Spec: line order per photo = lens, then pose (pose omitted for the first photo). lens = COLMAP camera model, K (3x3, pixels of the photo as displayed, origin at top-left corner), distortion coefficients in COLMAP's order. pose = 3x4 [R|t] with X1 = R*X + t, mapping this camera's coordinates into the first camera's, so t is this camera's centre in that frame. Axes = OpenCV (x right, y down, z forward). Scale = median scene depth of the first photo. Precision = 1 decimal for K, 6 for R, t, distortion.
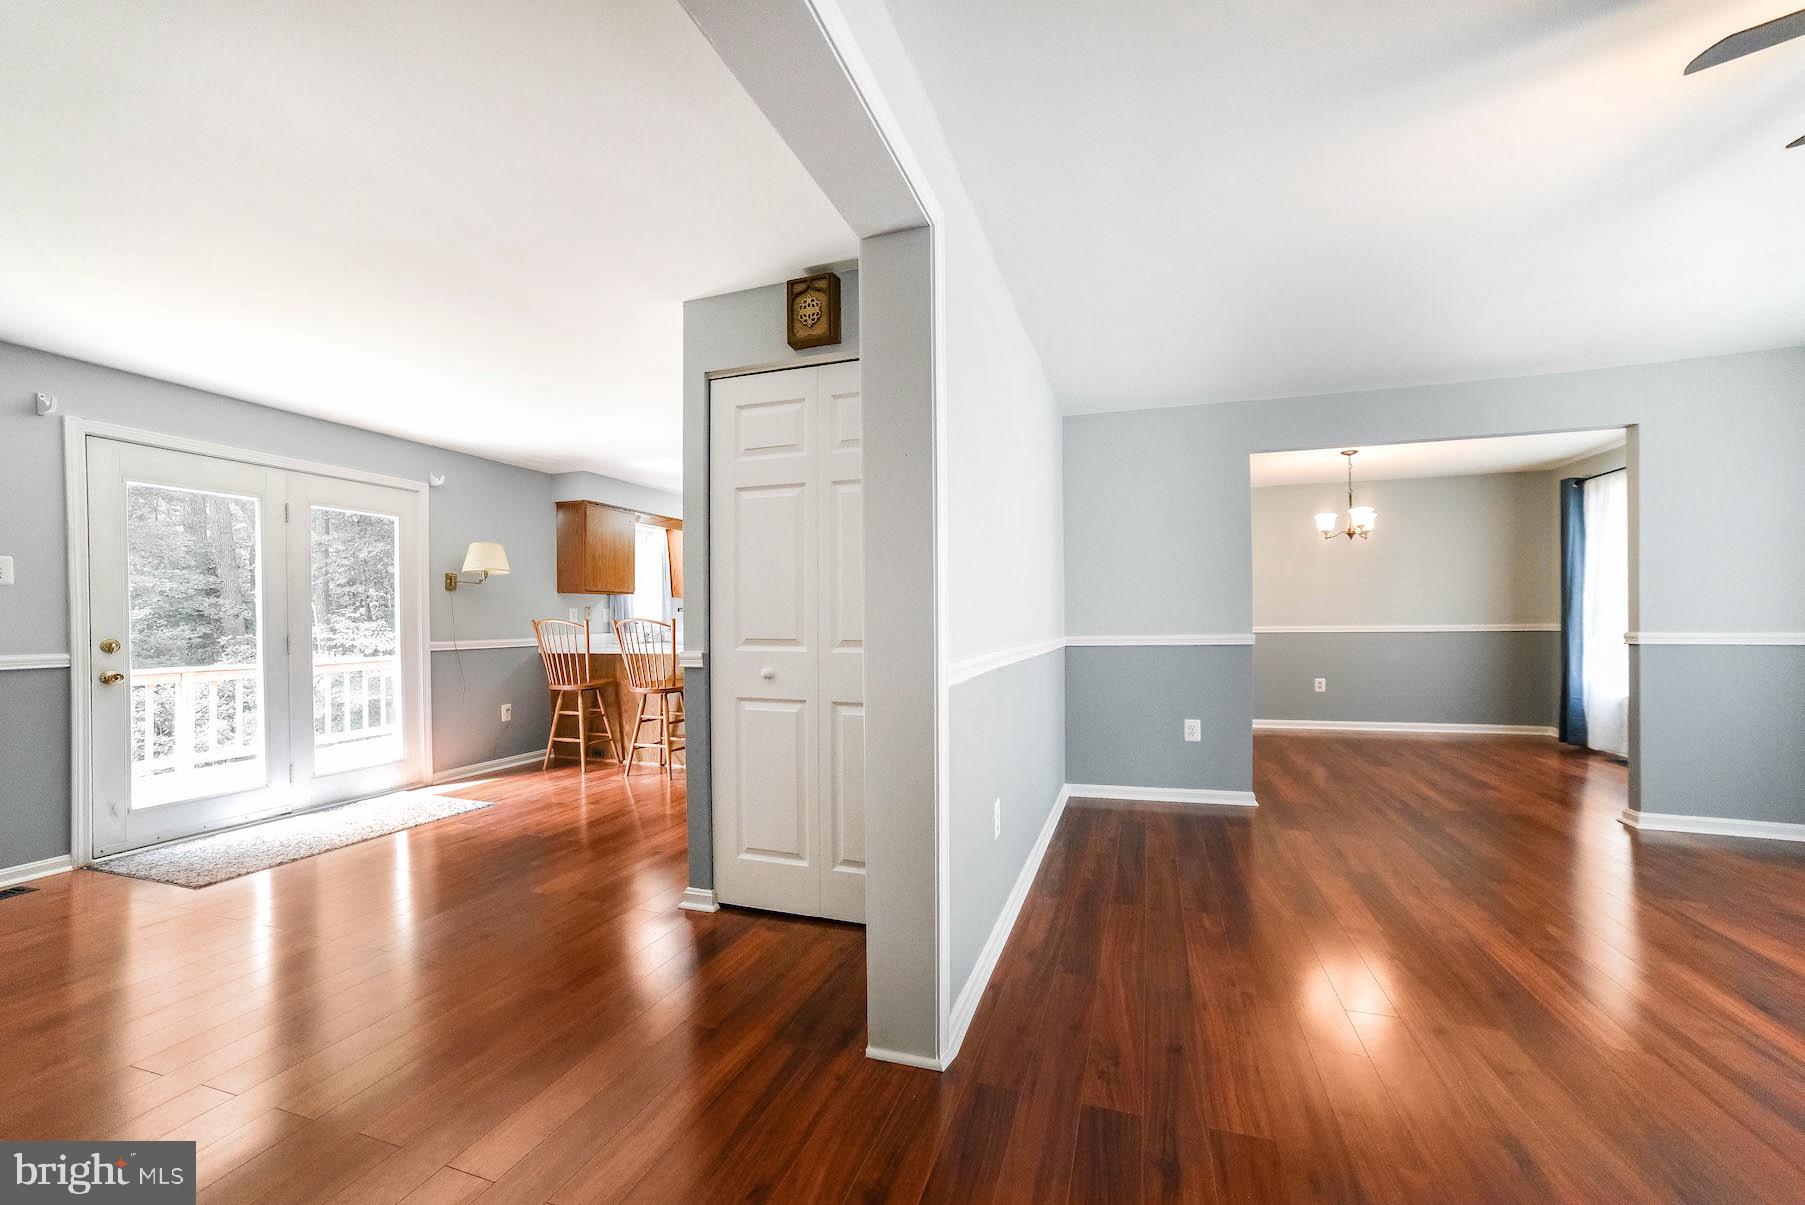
lens RADIAL K [[730.3, 0, 904.1], [0, 730.3, 618.5], [0, 0, 1]] dist [-0.074210, 0.038648]
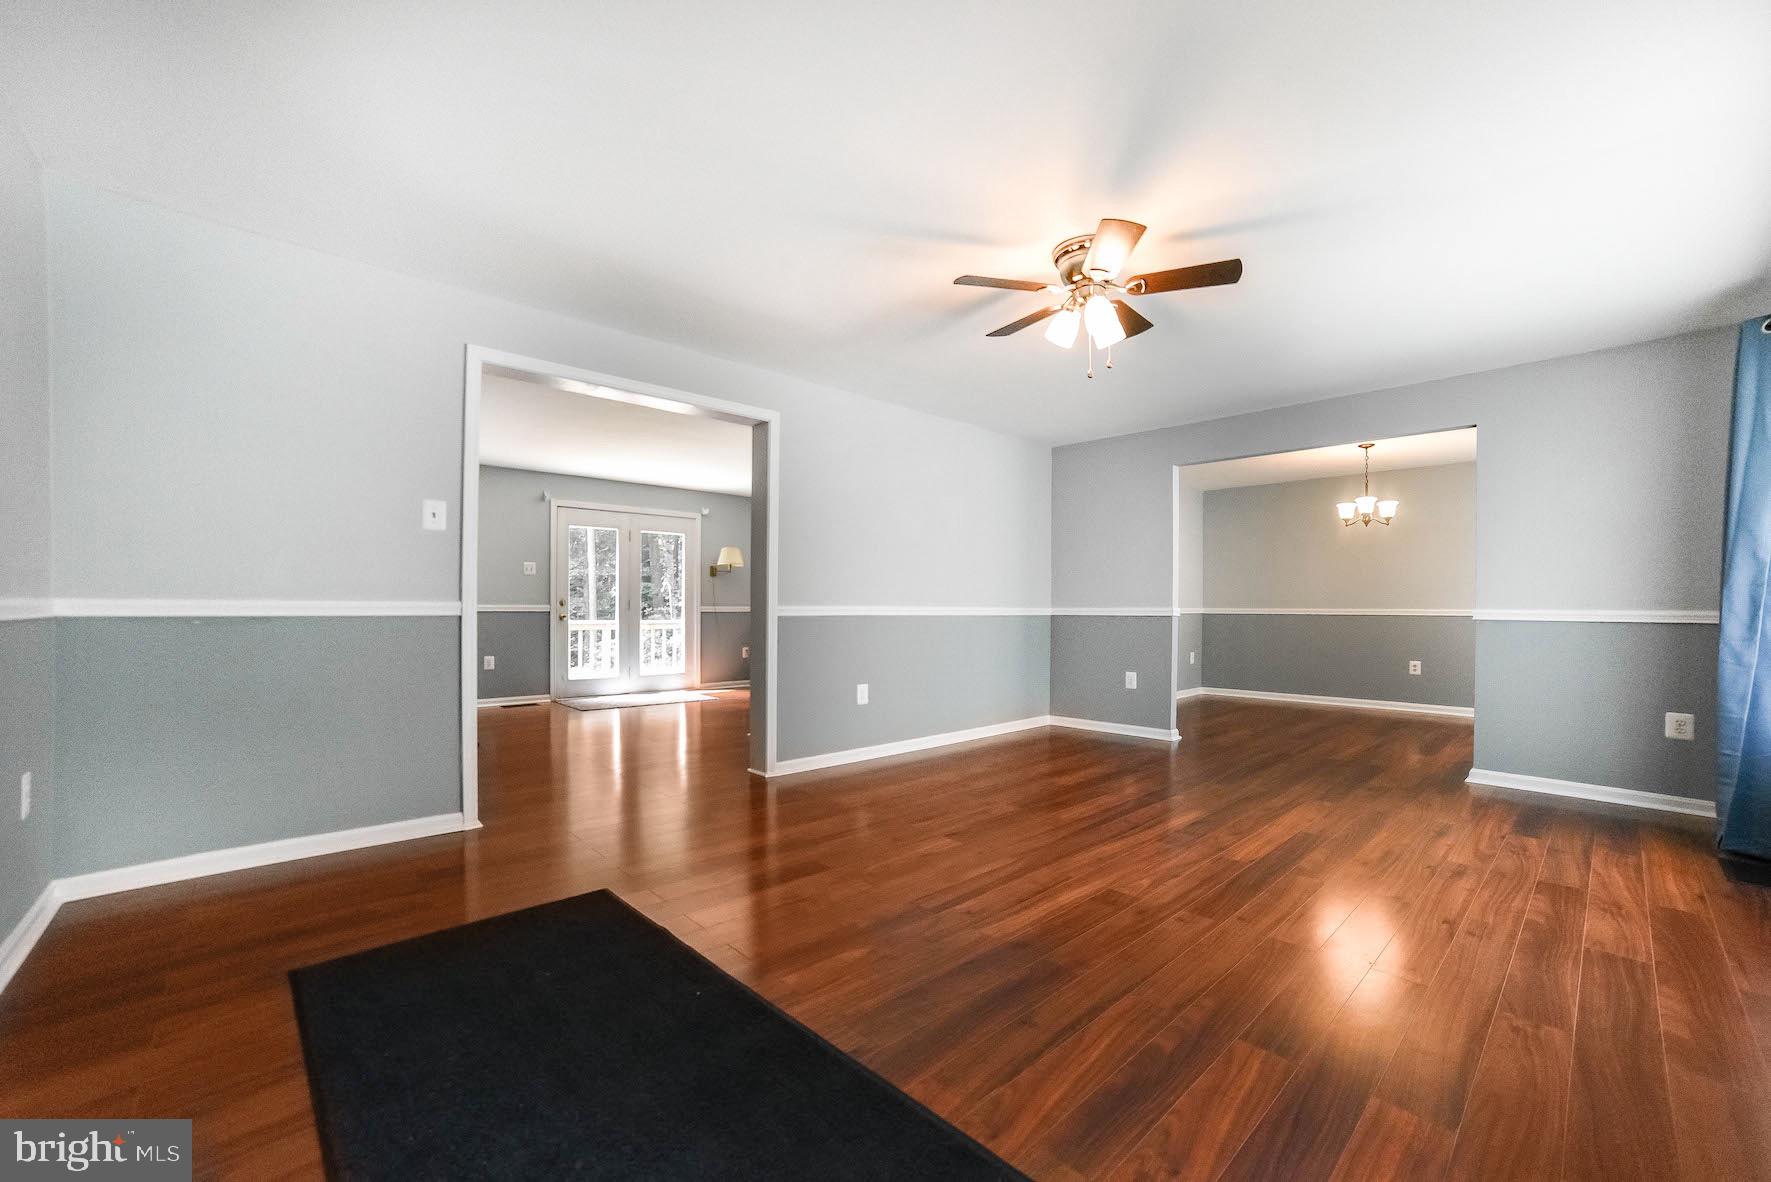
lens RADIAL K [[745.8, 0, 875.1], [0, 745.8, 608.3], [0, 0, 1]] dist [-0.088115, 0.045564]
pose [[0.874498, 0.016387, -0.484753, 0.587208], [-0.014827, 0.999865, 0.007053, 0.019419], [0.484803, 0.001020, 0.874623, -0.366725]]
